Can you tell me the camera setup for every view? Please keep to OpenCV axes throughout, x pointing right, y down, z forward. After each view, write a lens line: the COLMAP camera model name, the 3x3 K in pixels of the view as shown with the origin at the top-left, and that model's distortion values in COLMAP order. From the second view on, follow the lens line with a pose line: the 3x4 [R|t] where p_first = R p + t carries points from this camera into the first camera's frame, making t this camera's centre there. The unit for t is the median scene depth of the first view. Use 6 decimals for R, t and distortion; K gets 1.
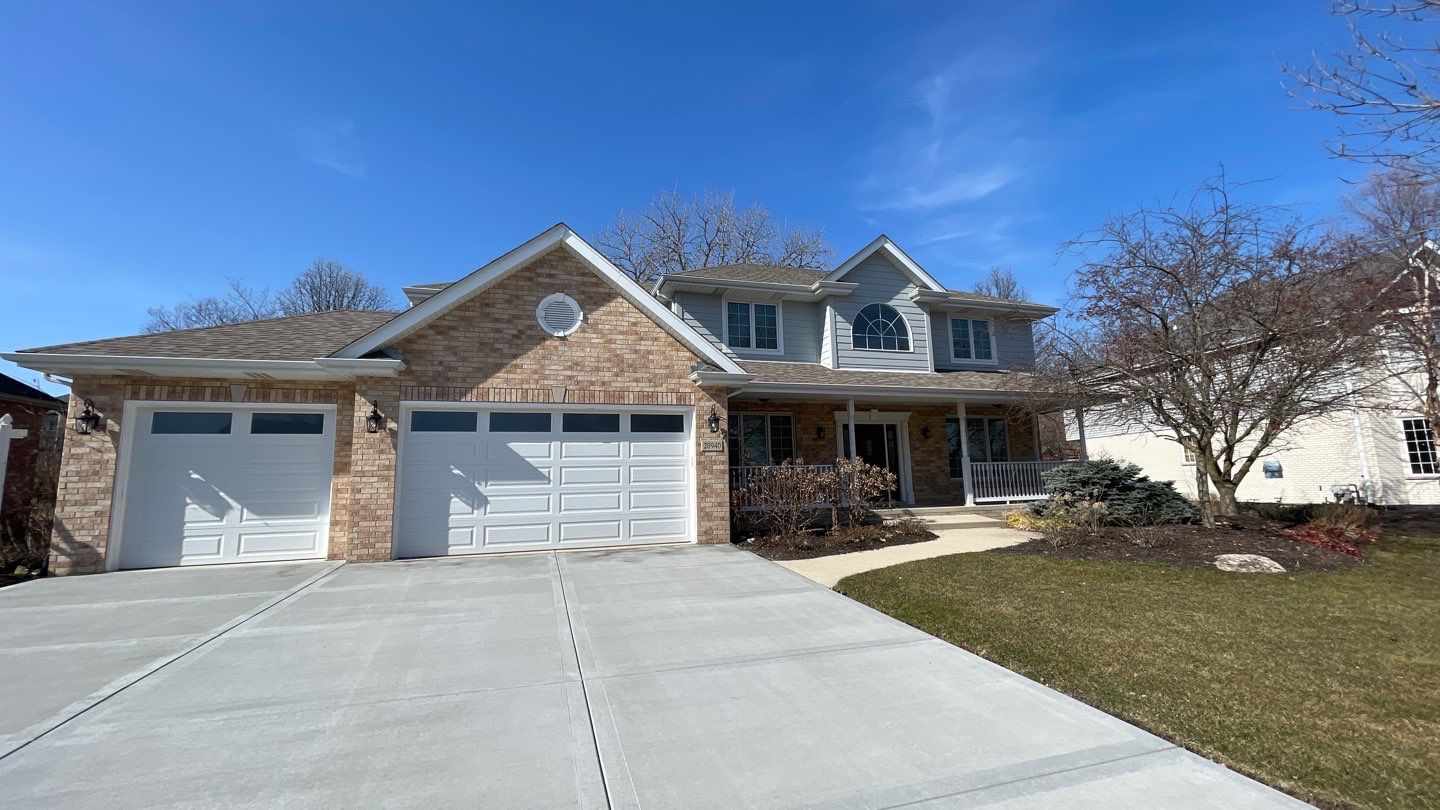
lens RADIAL K [[573.1, 0, 720.5], [0, 573.1, 367.6], [0, 0, 1]] dist [-0.006451, 0.002689]
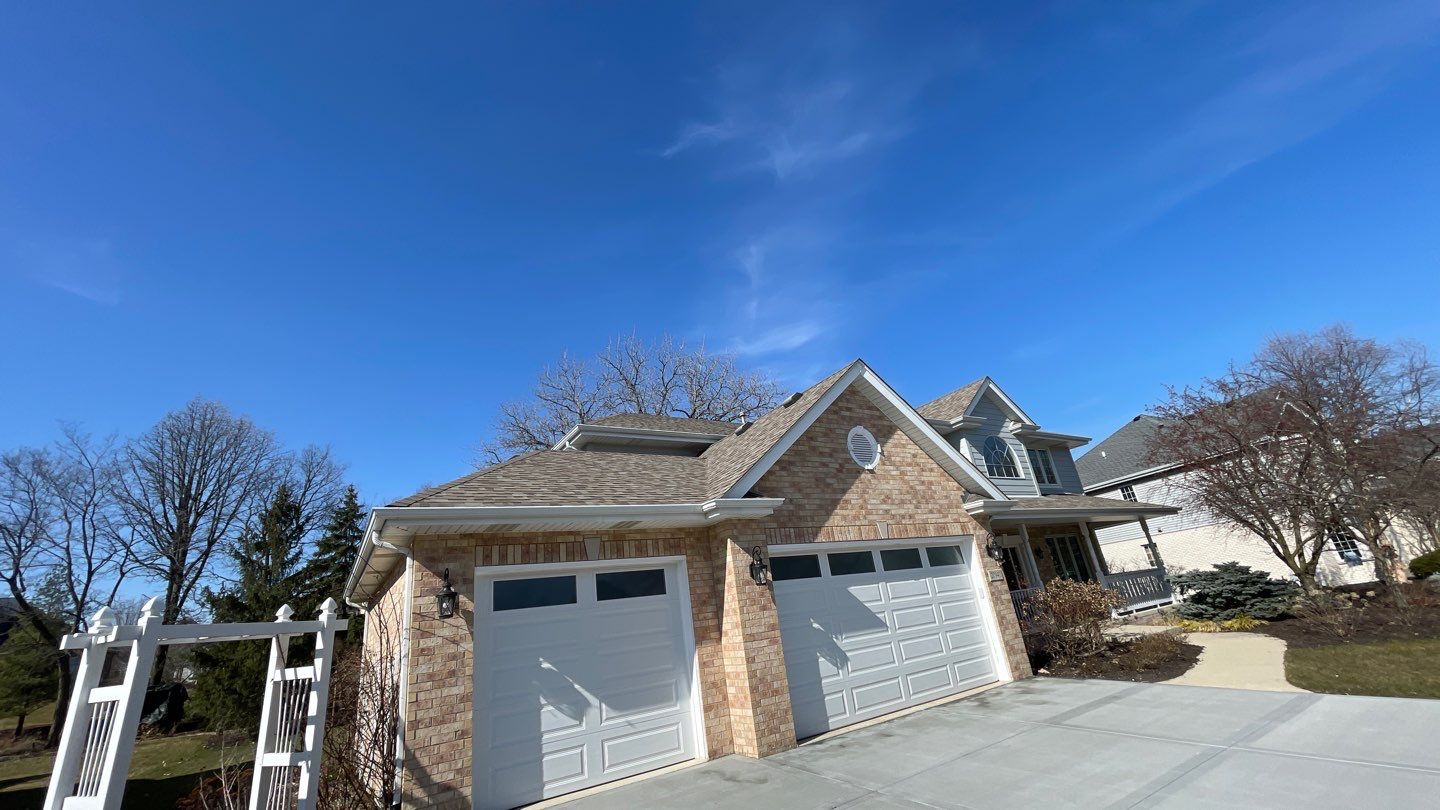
lens RADIAL K [[573.1, 0, 720.5], [0, 573.1, 367.6], [0, 0, 1]] dist [-0.006451, 0.002689]
pose [[0.960422, 0.018463, 0.277935, -0.824501], [0.049999, 0.970168, -0.237222, -0.003521], [-0.274024, 0.241730, 0.930848, 0.110912]]
